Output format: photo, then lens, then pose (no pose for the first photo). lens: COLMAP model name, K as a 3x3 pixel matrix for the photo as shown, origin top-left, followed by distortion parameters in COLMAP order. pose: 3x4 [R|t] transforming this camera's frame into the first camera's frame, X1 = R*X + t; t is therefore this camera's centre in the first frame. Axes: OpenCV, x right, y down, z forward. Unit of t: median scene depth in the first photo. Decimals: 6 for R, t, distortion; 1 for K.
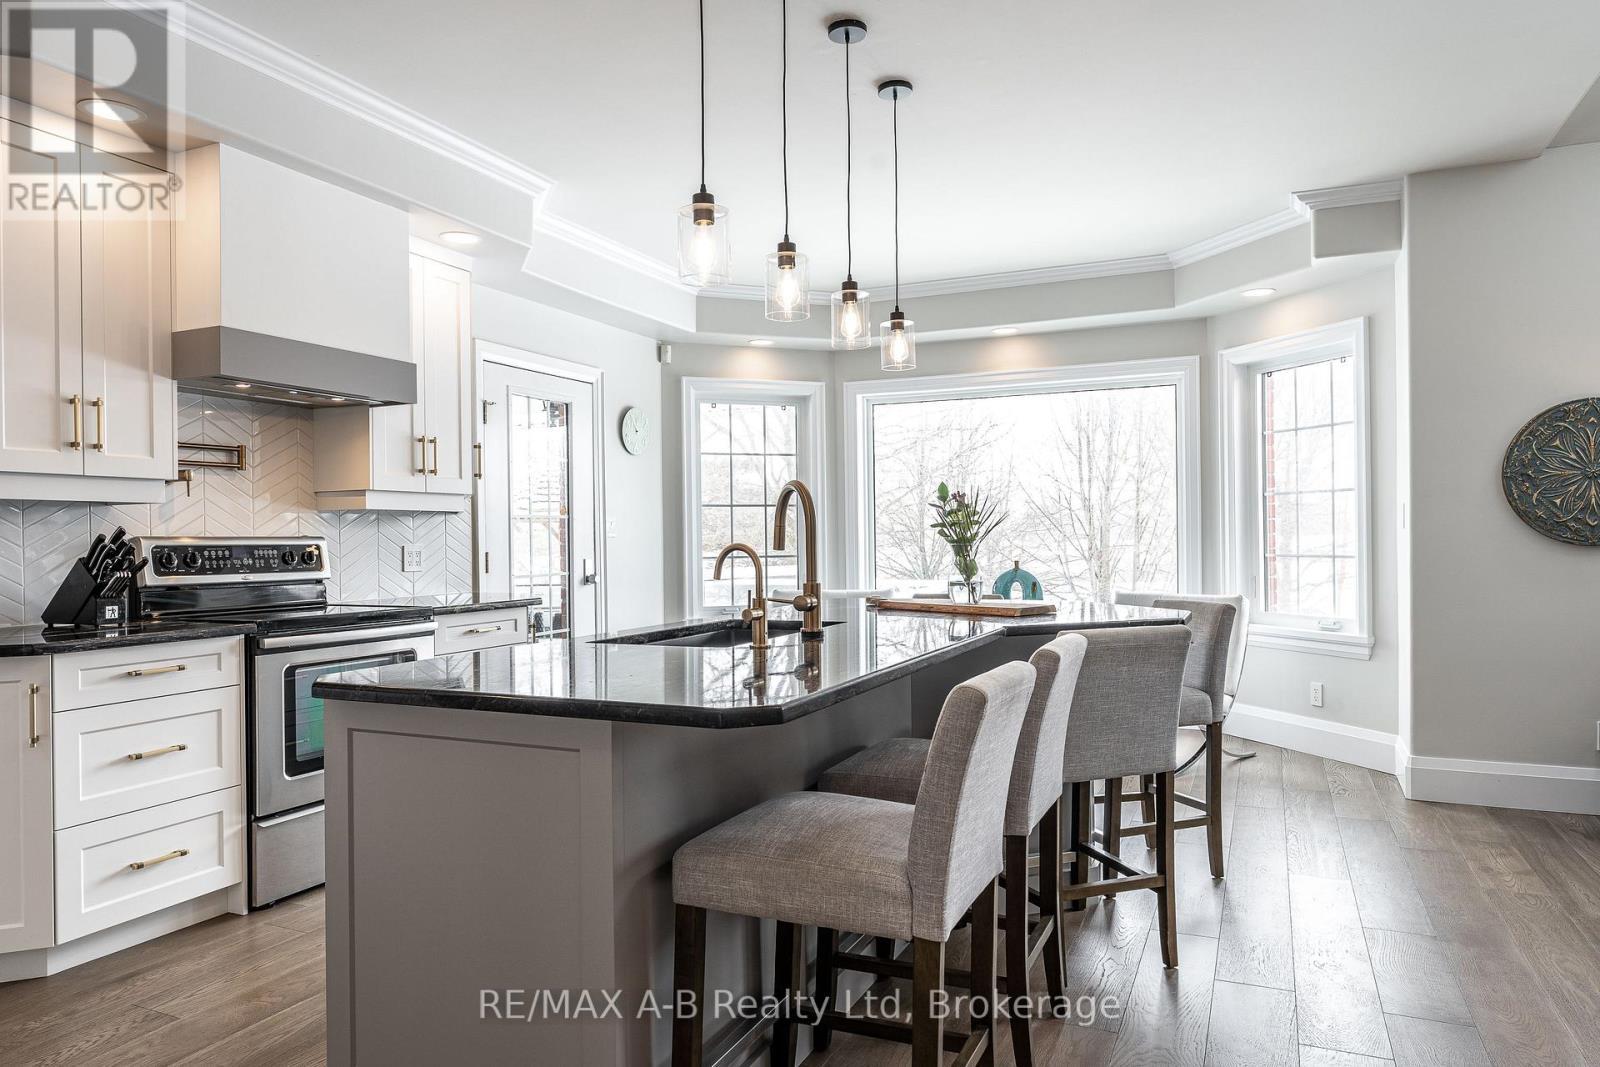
lens RADIAL K [[1045.6, 0, 805.9], [0, 1045.6, 539.6], [0, 0, 1]] dist [0.000436, 0.000734]
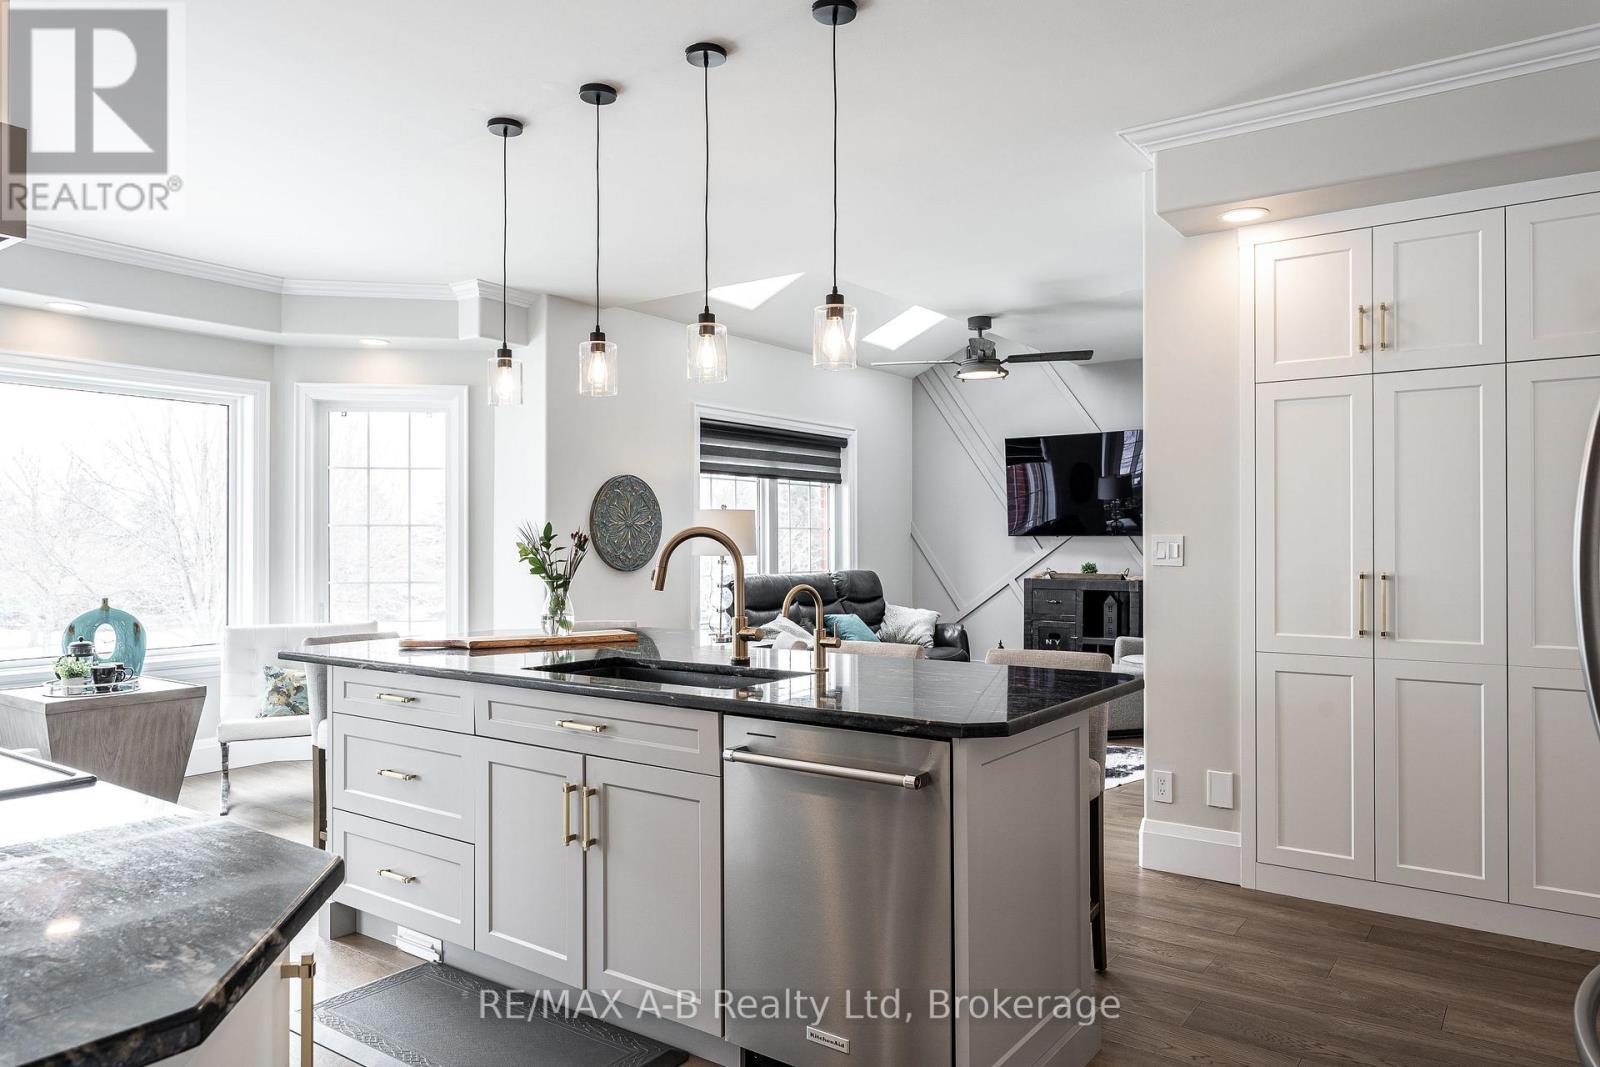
lens RADIAL K [[1045.6, 0, 805.9], [0, 1045.6, 539.6], [0, 0, 1]] dist [0.000436, 0.000734]
pose [[0.188153, 0.013664, 0.982045, -0.517649], [0.001667, 0.999897, -0.014232, -0.013256], [-0.982138, 0.004315, 0.188111, 0.329469]]
